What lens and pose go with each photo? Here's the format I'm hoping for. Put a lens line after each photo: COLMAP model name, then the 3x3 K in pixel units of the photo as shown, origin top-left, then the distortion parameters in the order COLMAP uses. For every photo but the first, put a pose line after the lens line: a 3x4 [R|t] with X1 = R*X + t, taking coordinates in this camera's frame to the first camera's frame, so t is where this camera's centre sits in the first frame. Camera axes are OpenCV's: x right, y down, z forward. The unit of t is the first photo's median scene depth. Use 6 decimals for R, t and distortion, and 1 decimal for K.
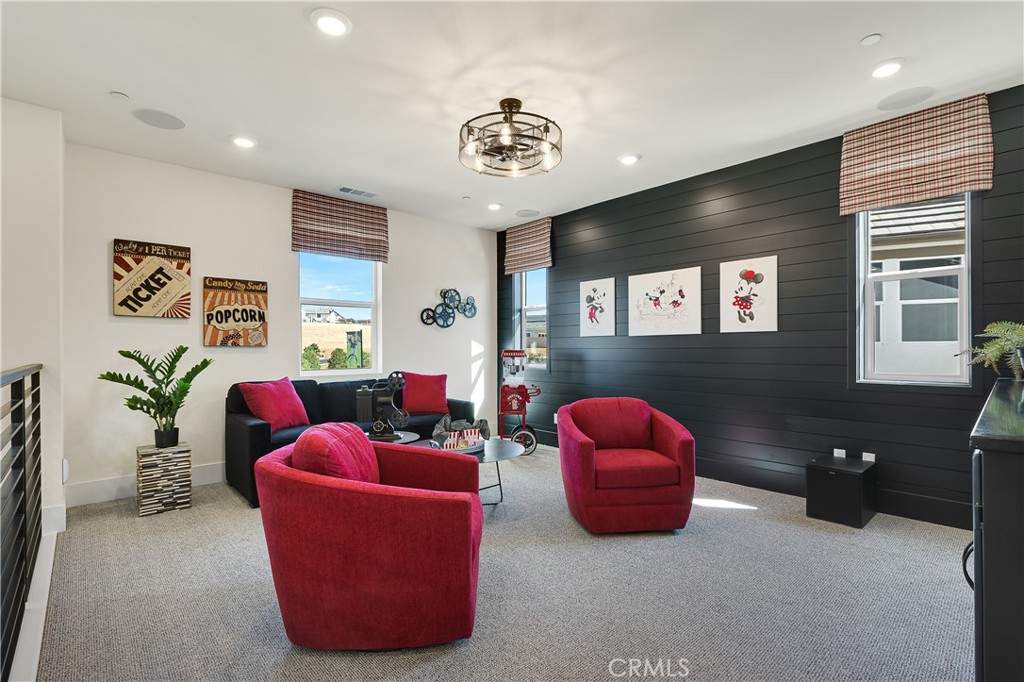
lens RADIAL K [[469.3, 0, 518.9], [0, 469.3, 343.6], [0, 0, 1]] dist [-0.002963, -0.000270]
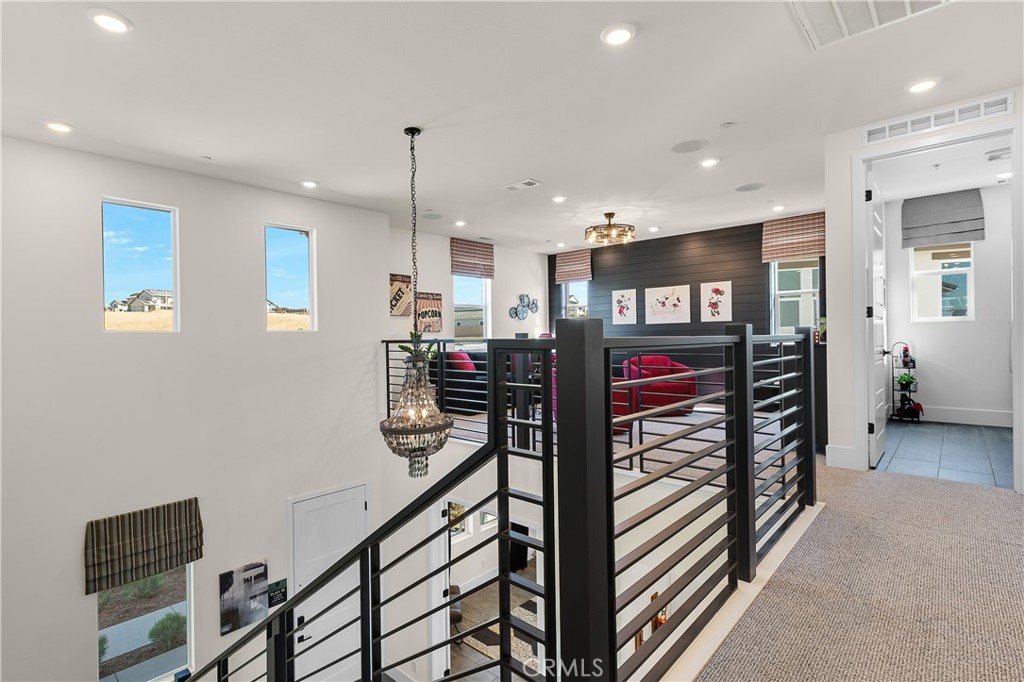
lens RADIAL K [[469.3, 0, 508.8], [0, 469.3, 337.0], [0, 0, 1]] dist [-0.002963, -0.000270]
pose [[0.997573, -0.009039, 0.069034, -0.396641], [0.008407, 0.999920, 0.009438, 0.010563], [-0.069114, -0.008834, 0.997570, -0.686578]]
